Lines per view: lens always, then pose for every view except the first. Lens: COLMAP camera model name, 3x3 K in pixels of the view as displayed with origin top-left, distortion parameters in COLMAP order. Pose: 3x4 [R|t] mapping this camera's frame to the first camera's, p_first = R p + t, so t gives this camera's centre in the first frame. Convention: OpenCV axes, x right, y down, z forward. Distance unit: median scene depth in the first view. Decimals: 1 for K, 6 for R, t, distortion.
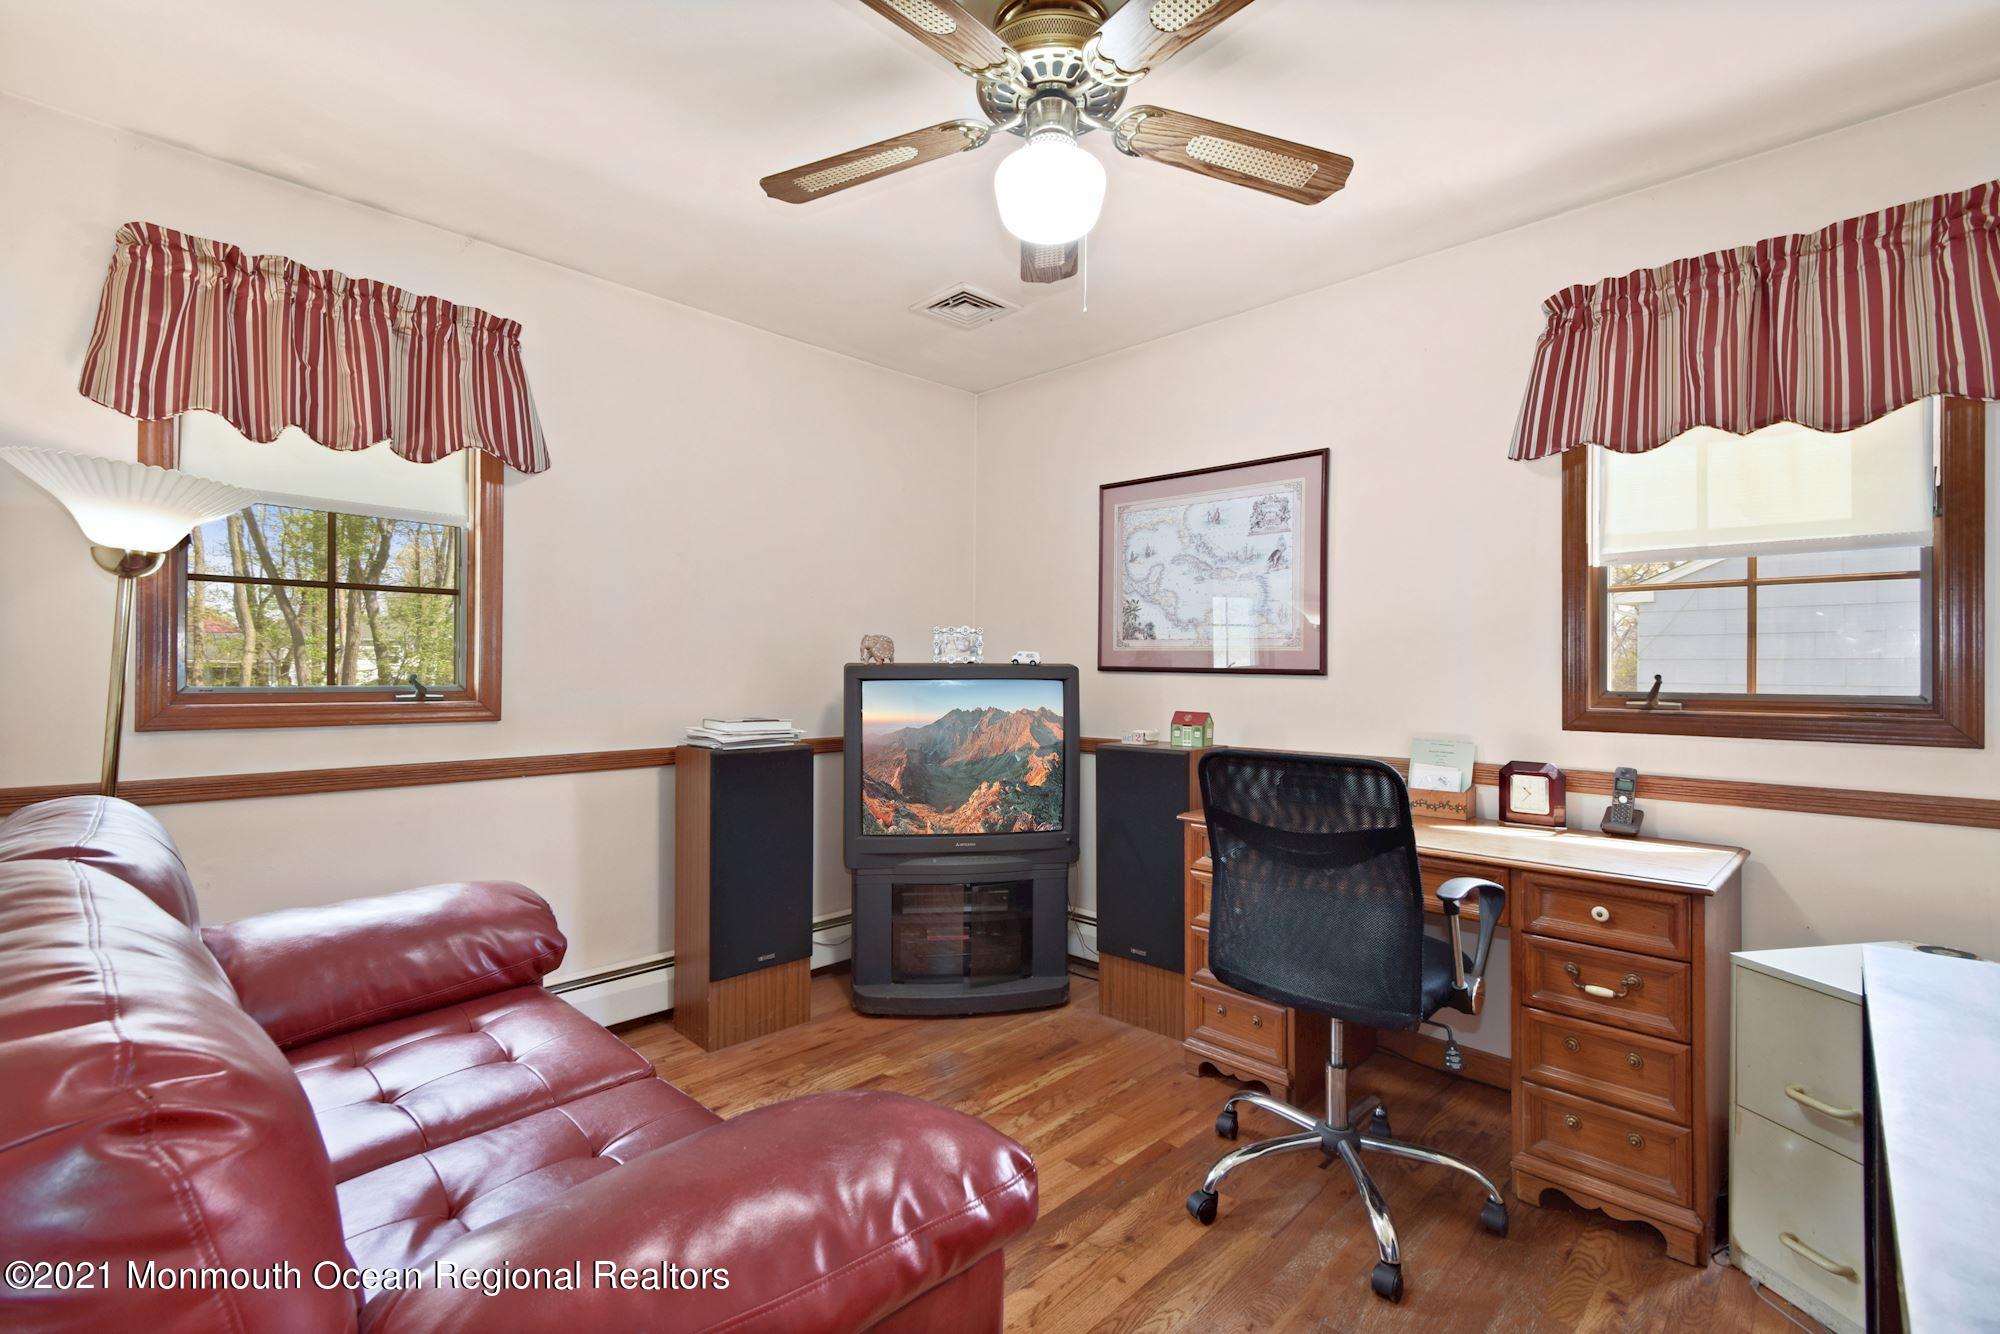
lens RADIAL K [[893.1, 0, 1004.6], [0, 893.1, 663.8], [0, 0, 1]] dist [0.002251, -0.000710]
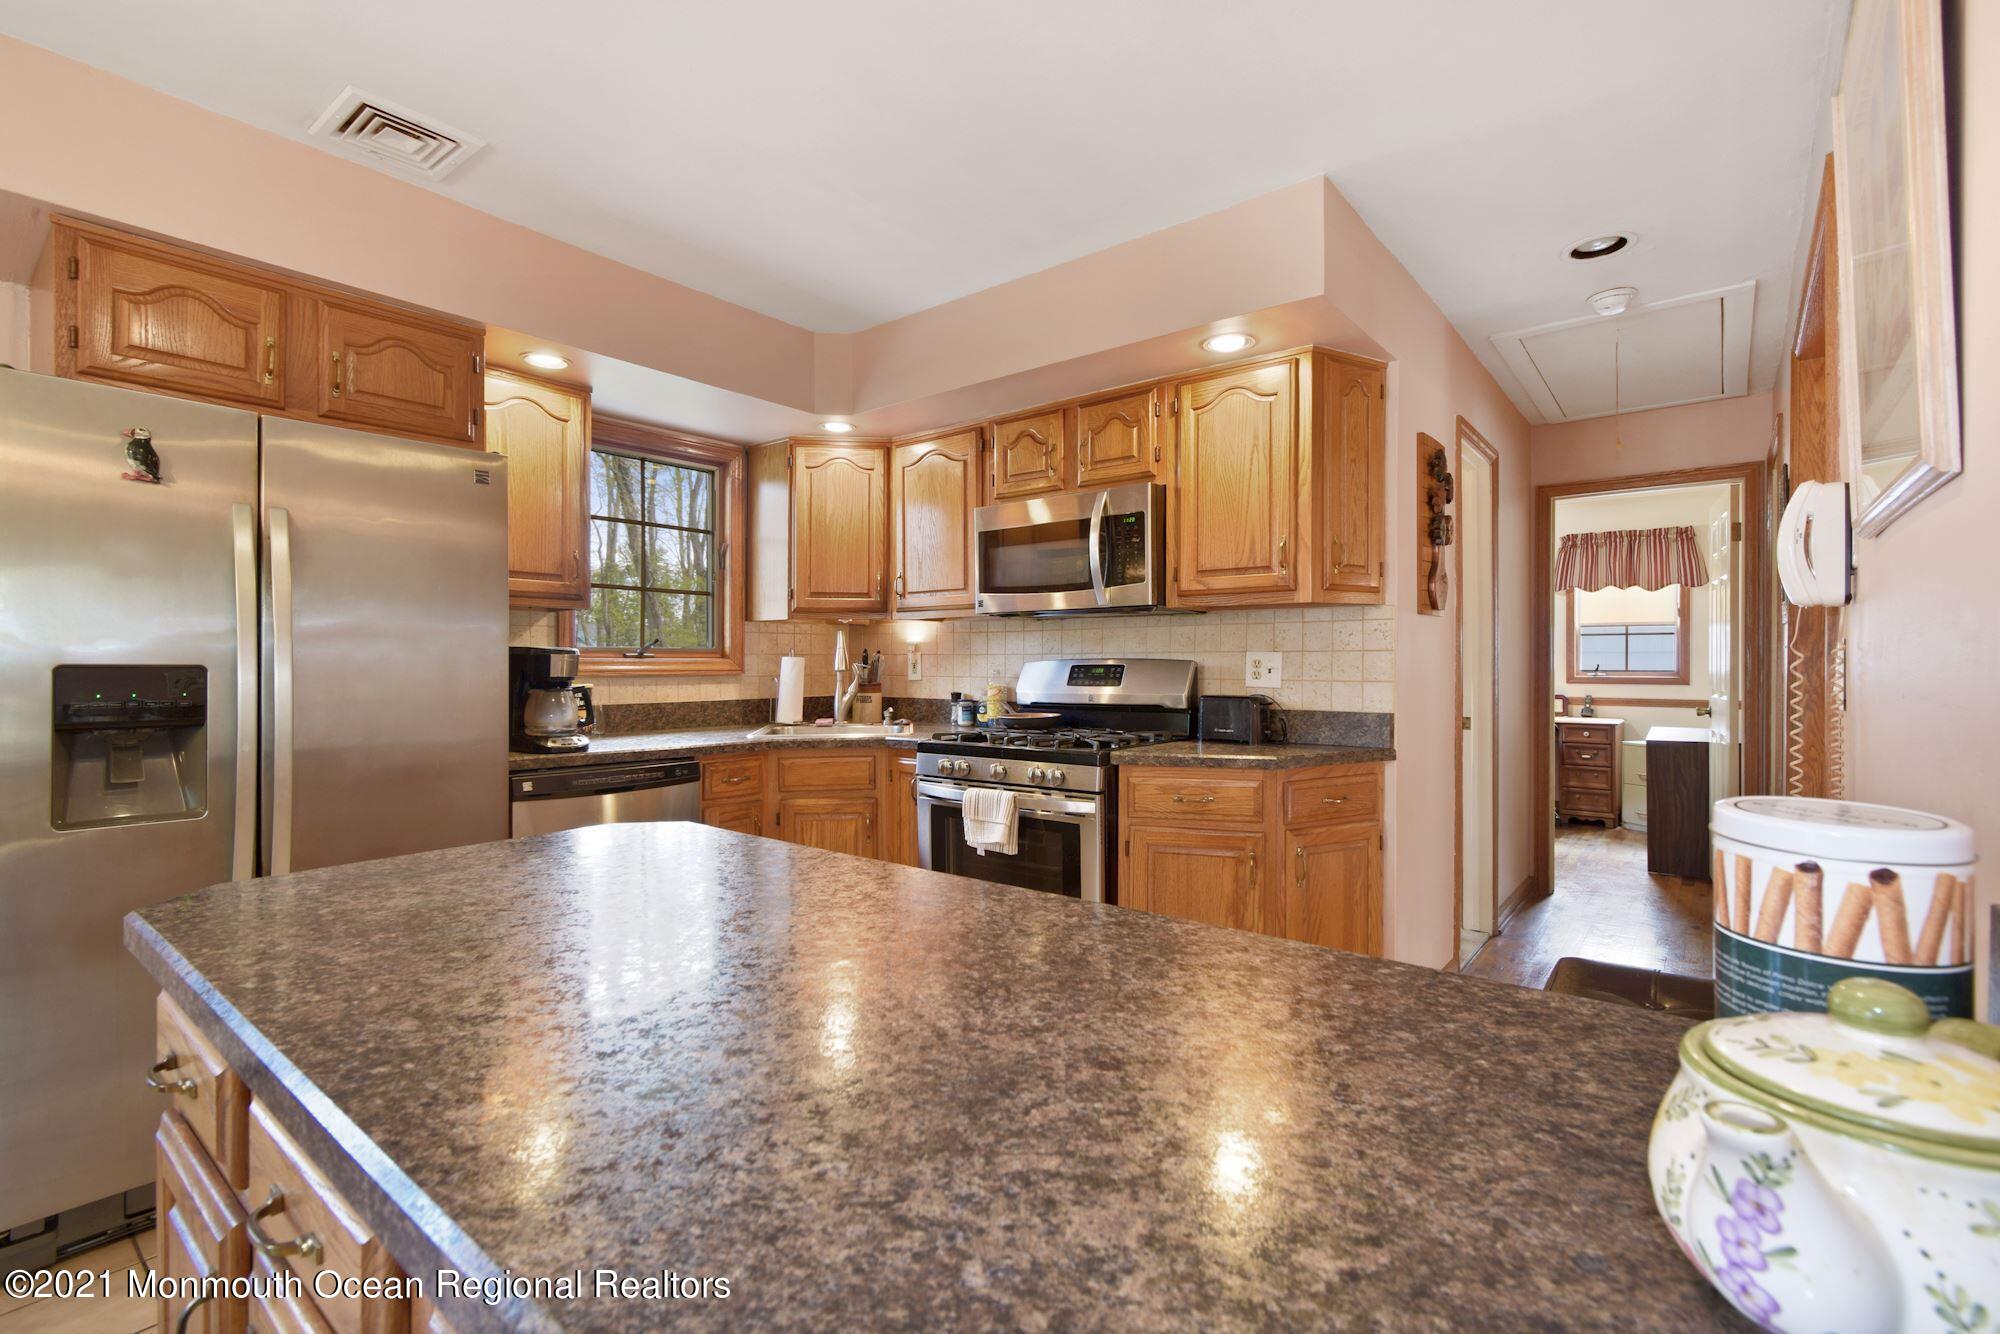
lens RADIAL K [[893.1, 0, 994.3], [0, 893.1, 656.5], [0, 0, 1]] dist [0.002251, -0.000710]
pose [[0.996483, -0.001570, 0.083775, -1.516924], [0.001590, 0.999999, -0.000163, -0.017491], [-0.083774, 0.000295, 0.996485, -1.793576]]
